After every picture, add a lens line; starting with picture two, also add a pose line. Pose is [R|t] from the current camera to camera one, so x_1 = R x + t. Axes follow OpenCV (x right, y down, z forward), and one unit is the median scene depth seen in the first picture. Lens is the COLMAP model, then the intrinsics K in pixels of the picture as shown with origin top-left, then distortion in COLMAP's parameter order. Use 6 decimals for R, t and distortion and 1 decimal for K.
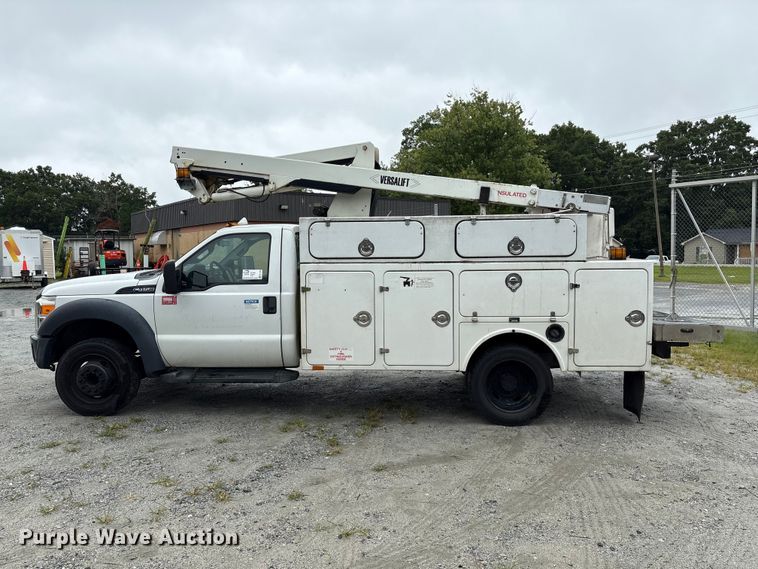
lens RADIAL K [[567.7, 0, 374.5], [0, 567.7, 288.9], [0, 0, 1]] dist [0.095114, -0.115302]
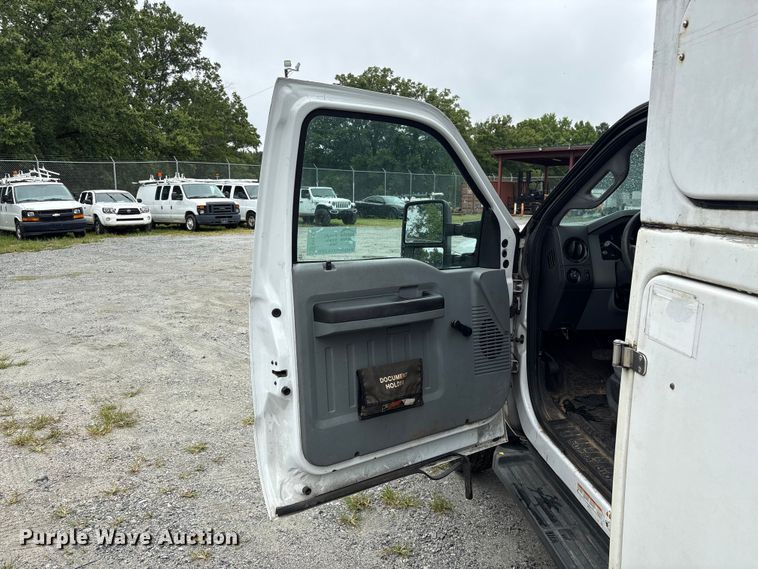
lens RADIAL K [[569.8, 0, 371.1], [0, 569.8, 288.5], [0, 0, 1]] dist [0.060873, -0.058451]
pose [[0.137333, 0.178309, -0.974344, 0.052358], [-0.075323, 0.982696, 0.169221, -0.047340], [0.987657, 0.050151, 0.148387, 0.826240]]
